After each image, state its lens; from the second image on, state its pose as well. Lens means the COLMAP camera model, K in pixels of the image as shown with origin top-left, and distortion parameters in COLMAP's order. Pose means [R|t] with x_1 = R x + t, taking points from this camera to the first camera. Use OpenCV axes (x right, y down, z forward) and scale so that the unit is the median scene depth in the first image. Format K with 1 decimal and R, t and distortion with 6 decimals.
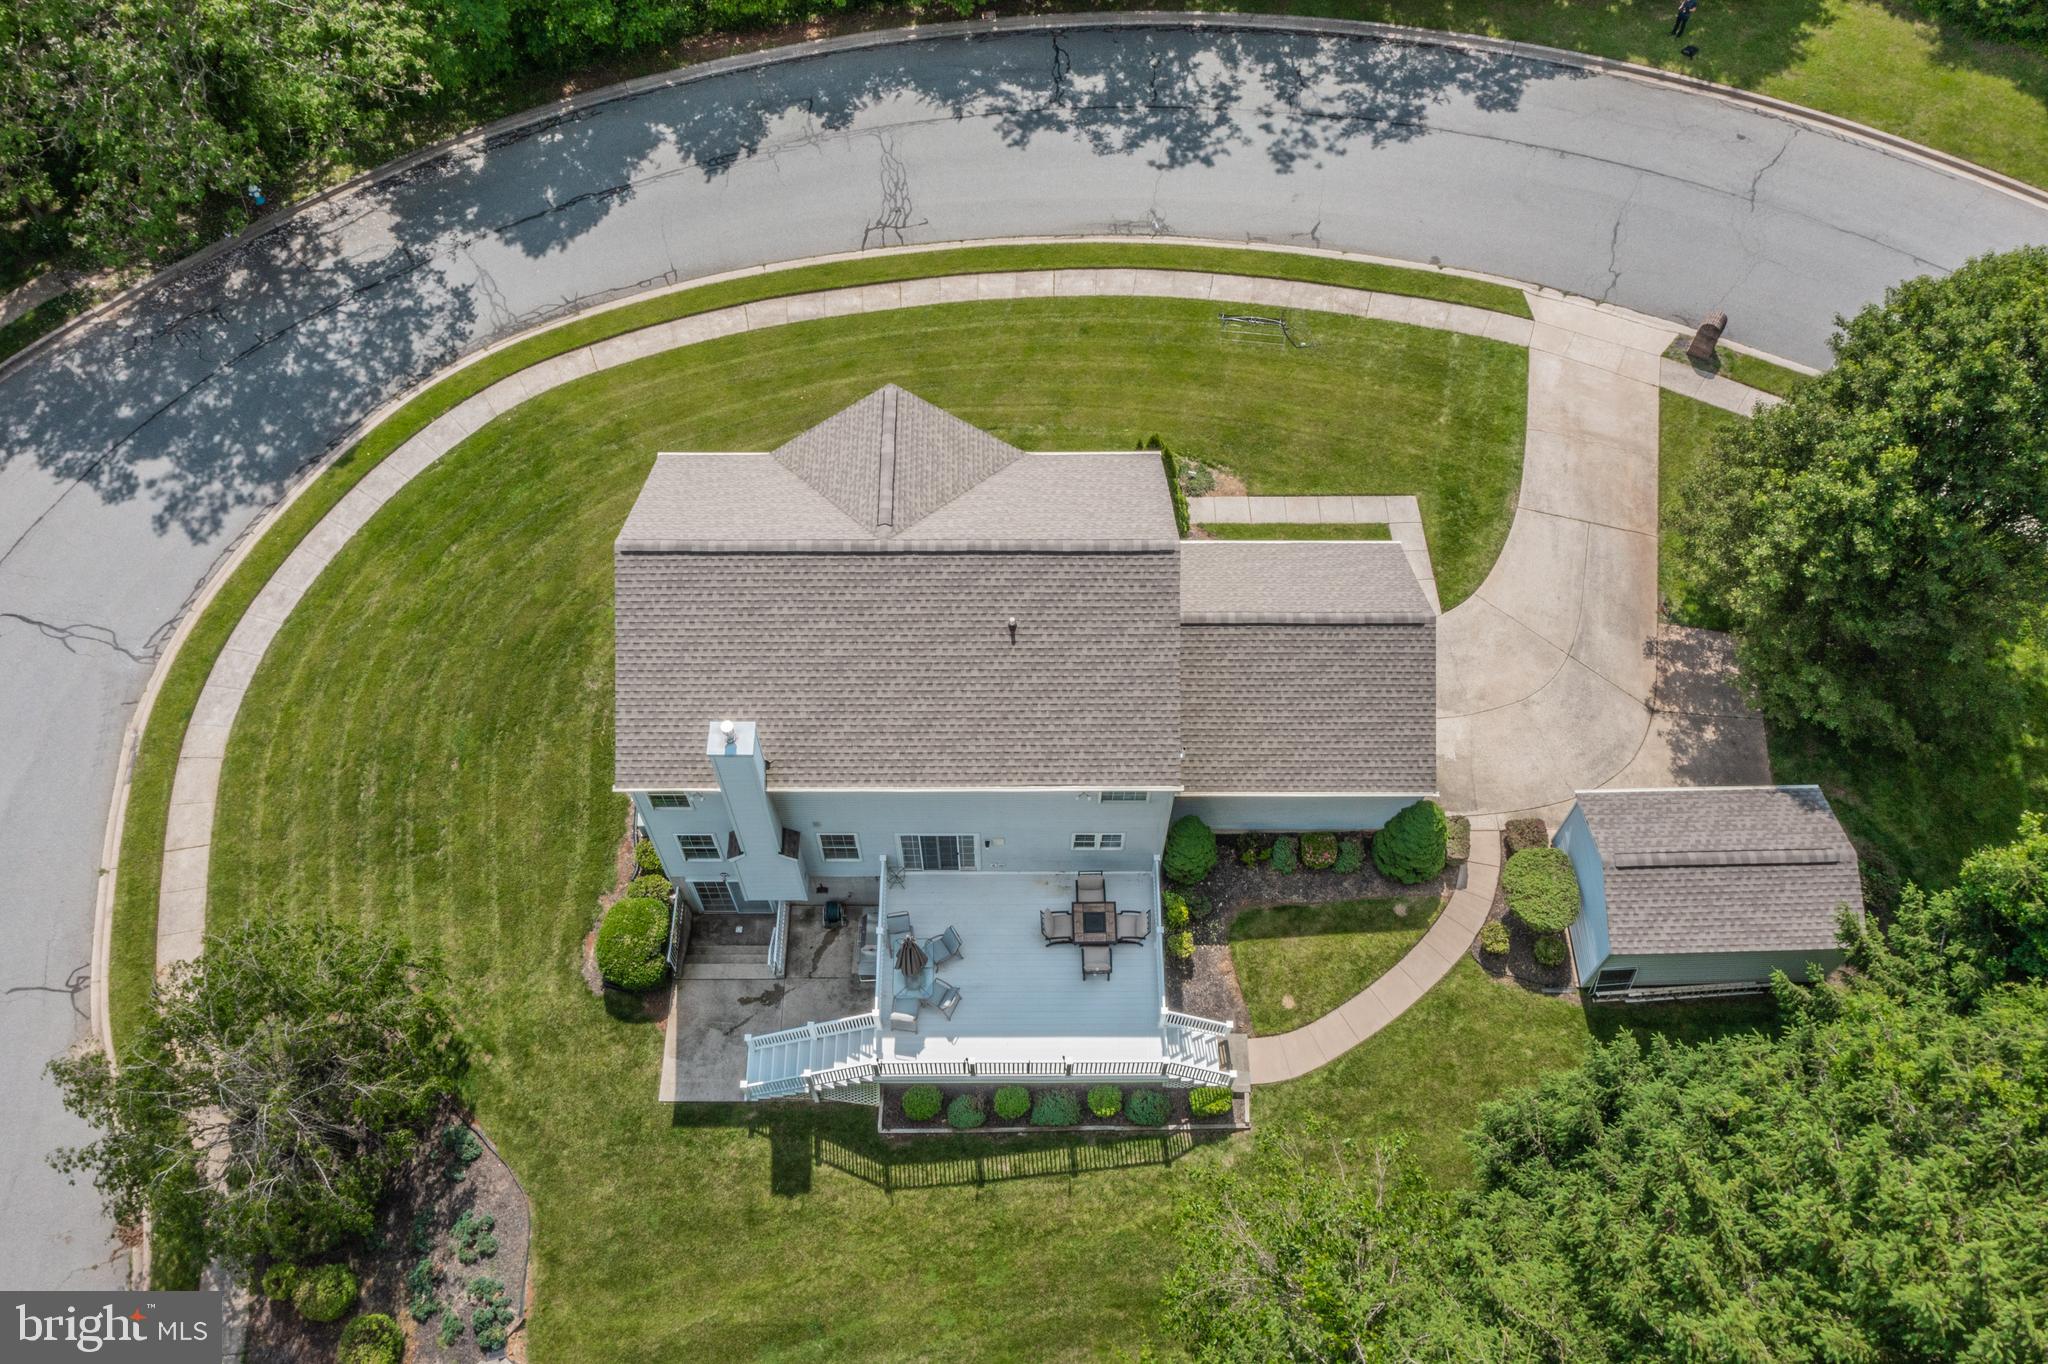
lens RADIAL K [[1621.2, 0, 1024.0], [0, 1621.2, 682.0], [0, 0, 1]] dist [0.000314, -0.001306]
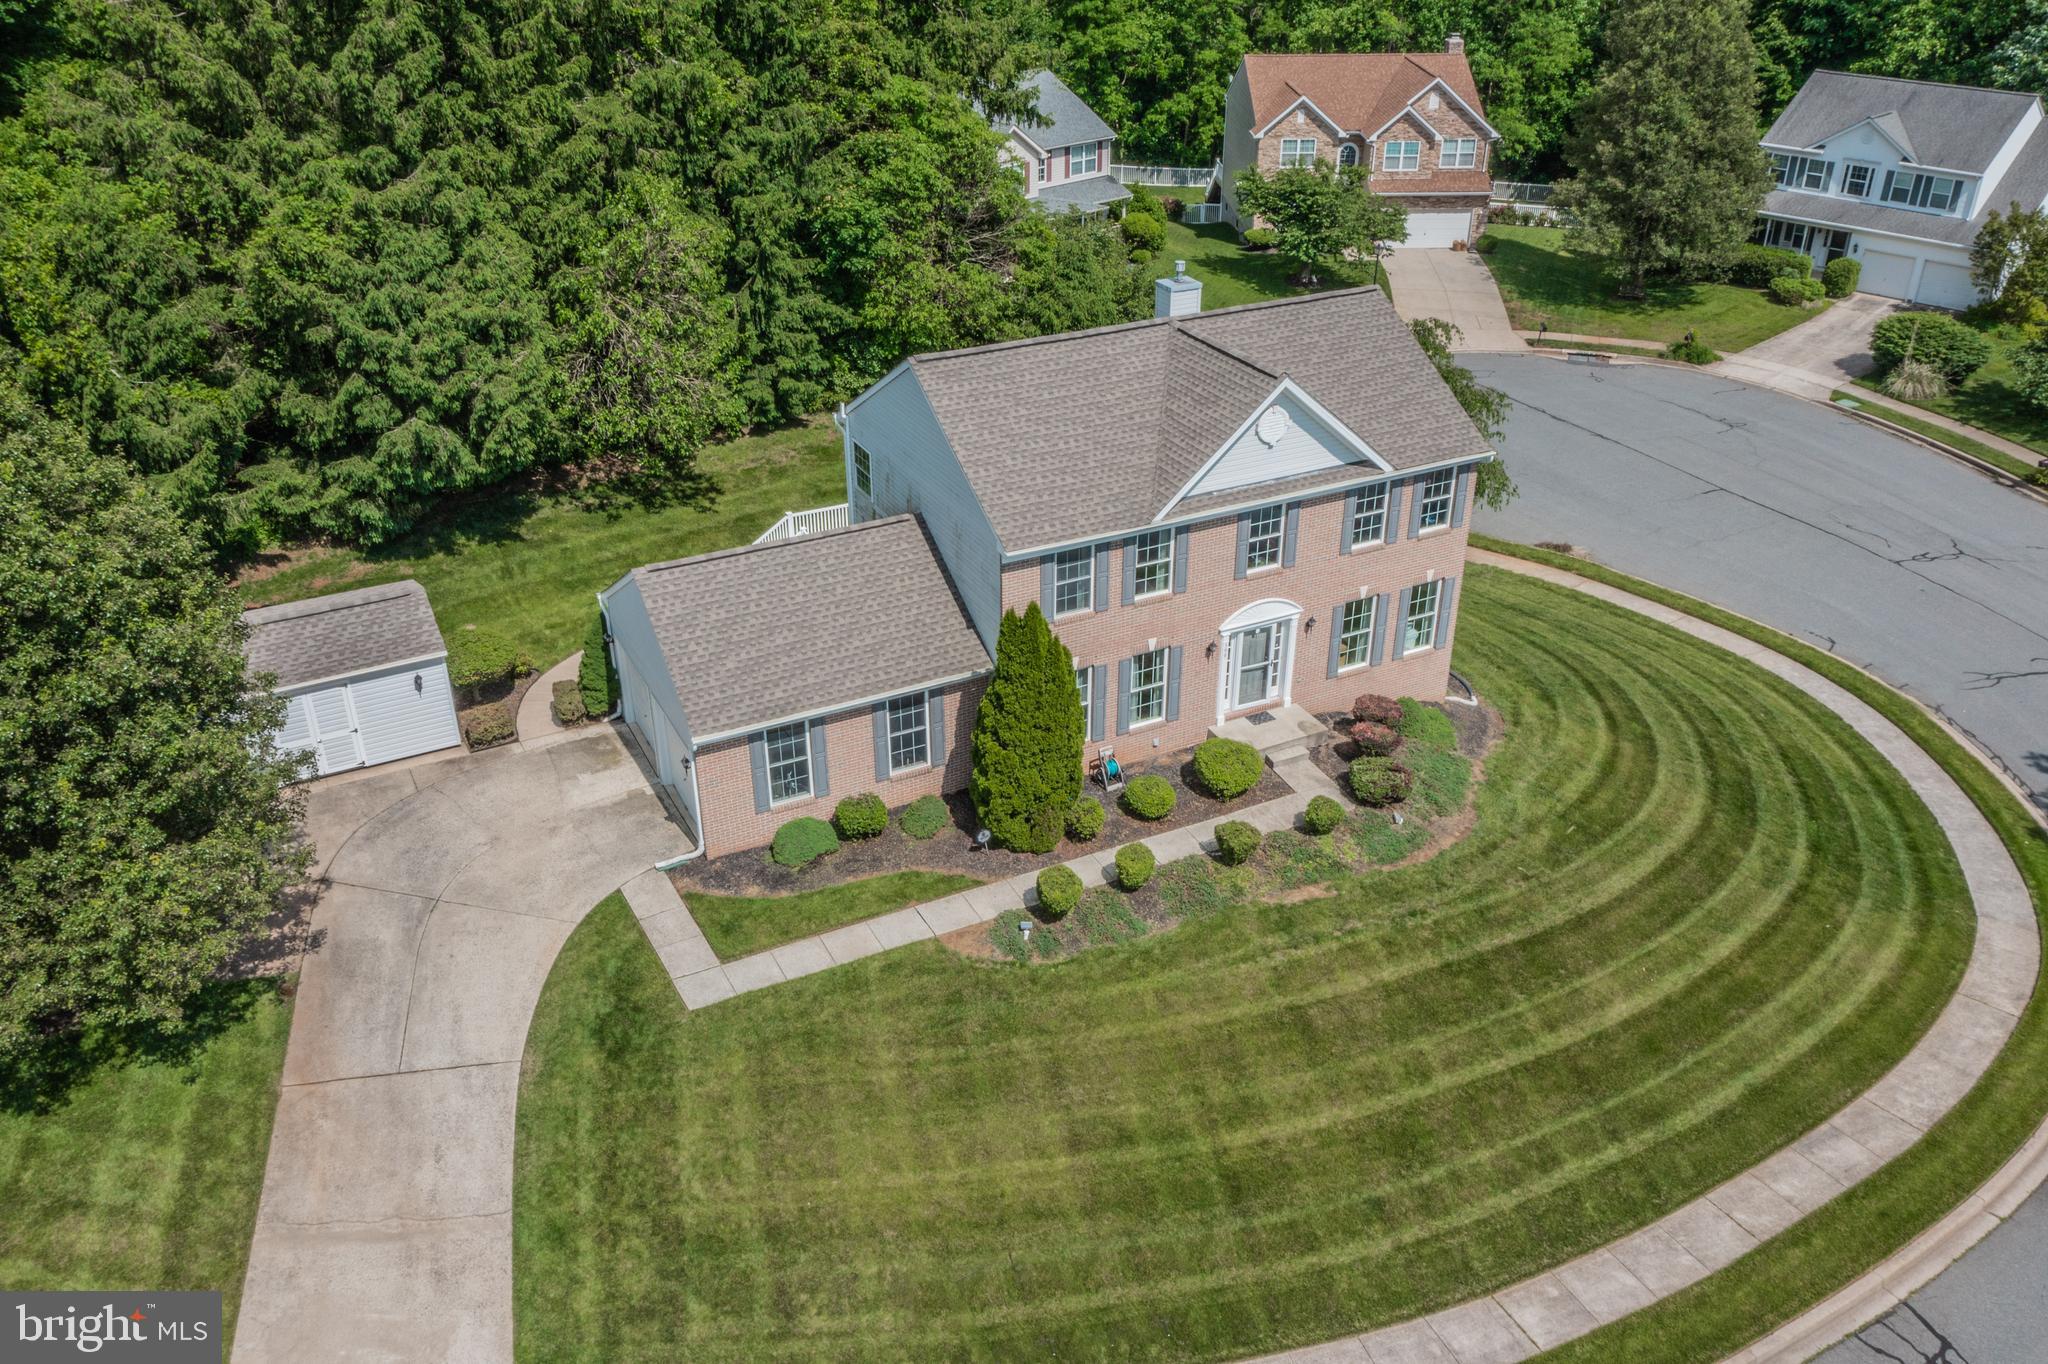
lens RADIAL K [[1631.2, 0, 1024.0], [0, 1631.2, 682.0], [0, 0, 1]] dist [0.003083, 0.002447]
pose [[-0.892568, 0.214199, -0.396789, 0.358547], [-0.390197, 0.074108, 0.917744, -0.771301], [0.225985, 0.973975, 0.017433, 0.921345]]
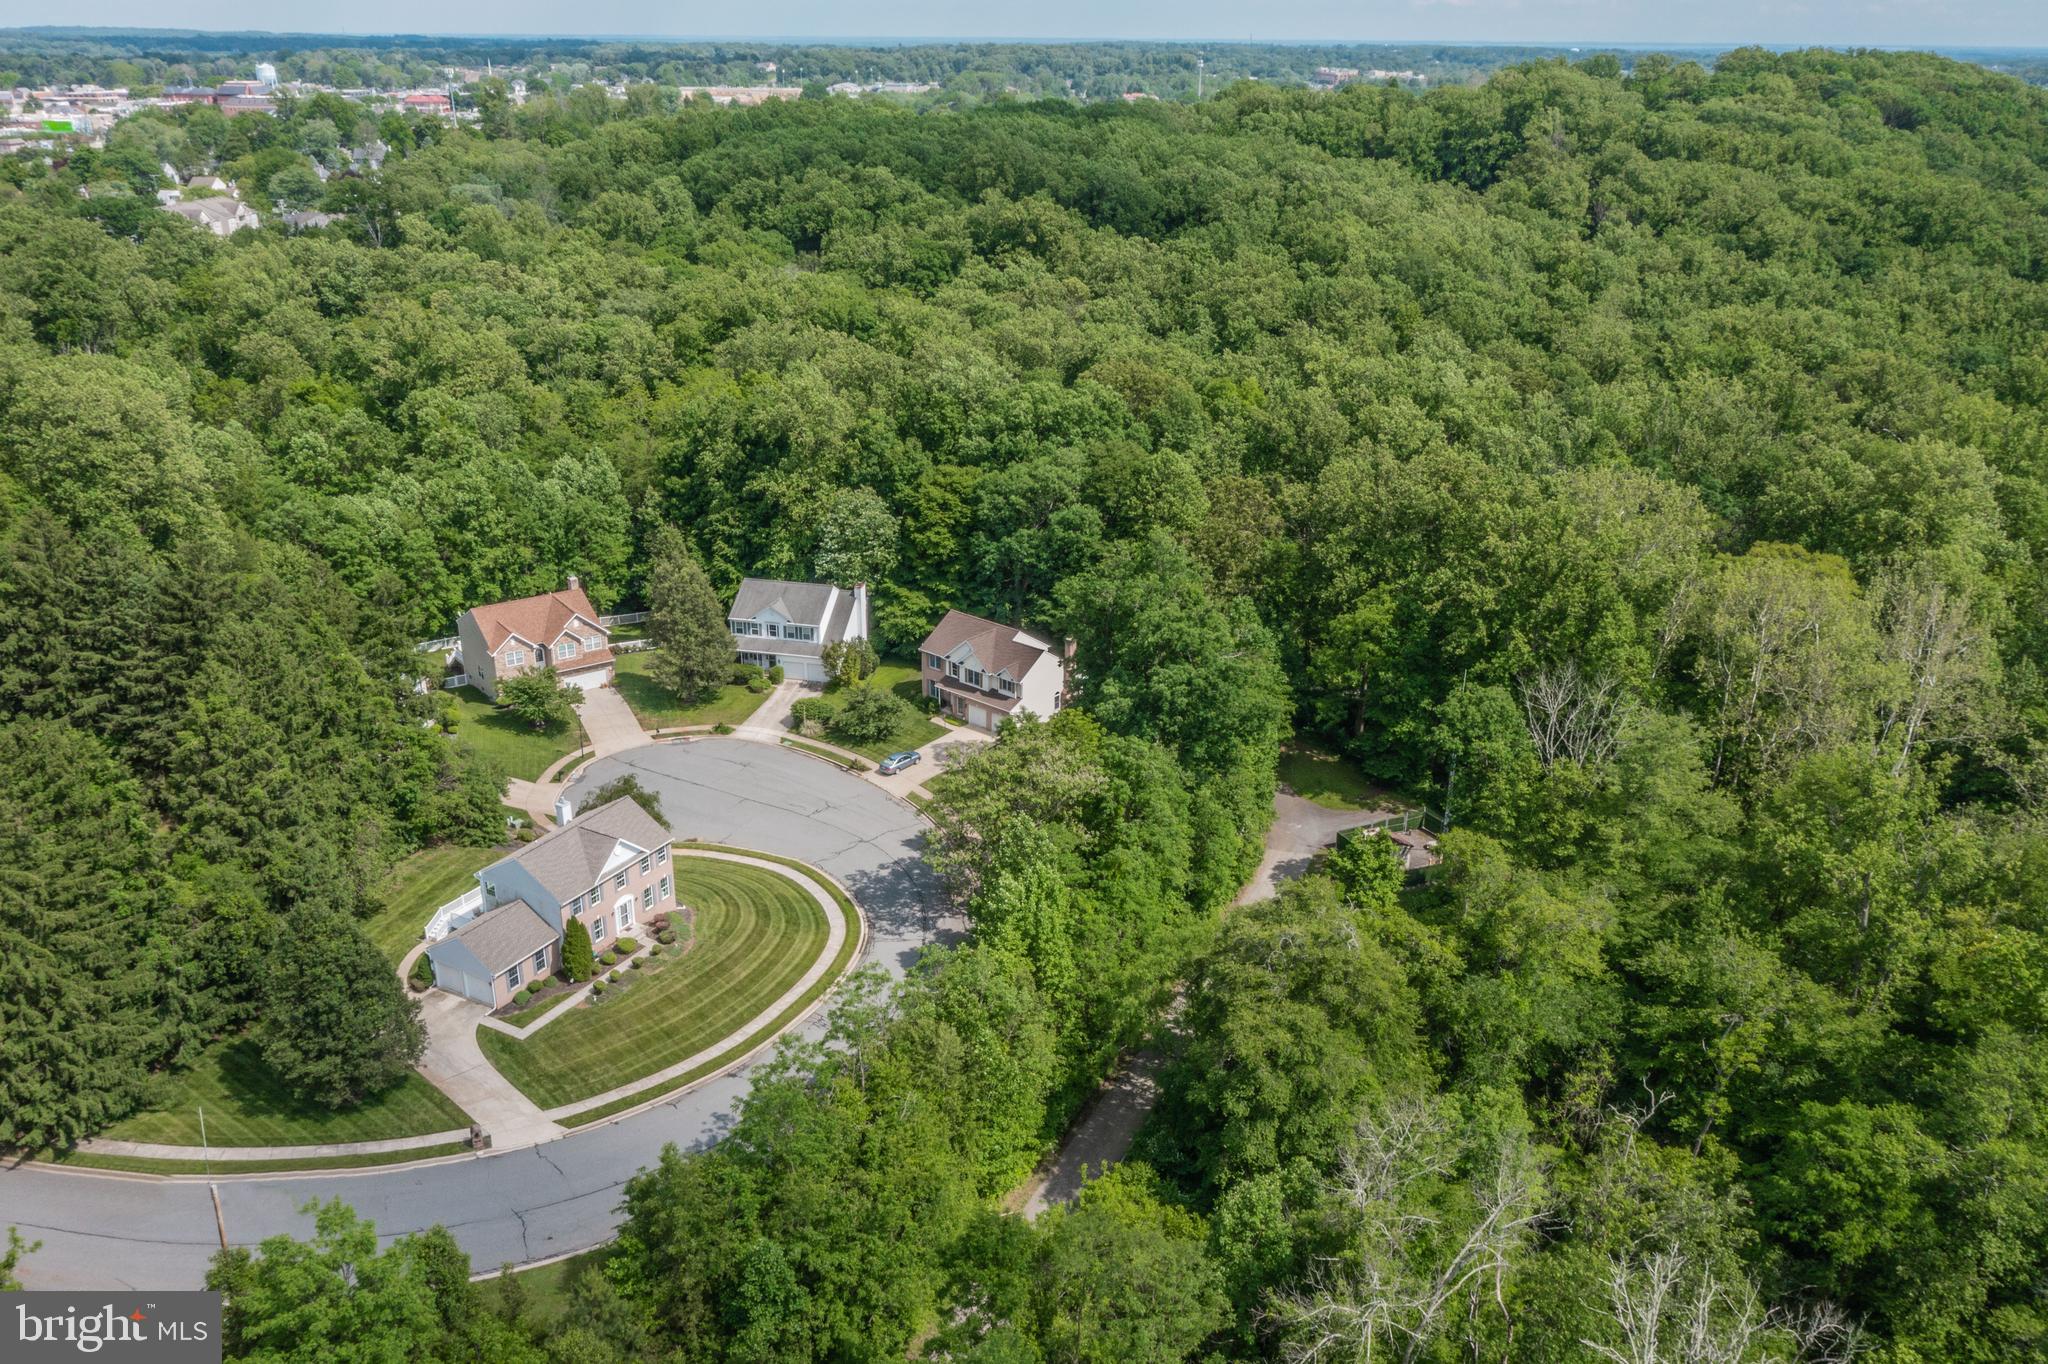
lens RADIAL K [[1621.2, 0, 1024.0], [0, 1621.2, 682.0], [0, 0, 1]] dist [0.000314, -0.001306]
pose [[-0.500071, 0.317893, -0.805527, 1.712794], [-0.750198, 0.305632, 0.586338, -2.352542], [0.432587, 0.897515, 0.085645, 0.651765]]
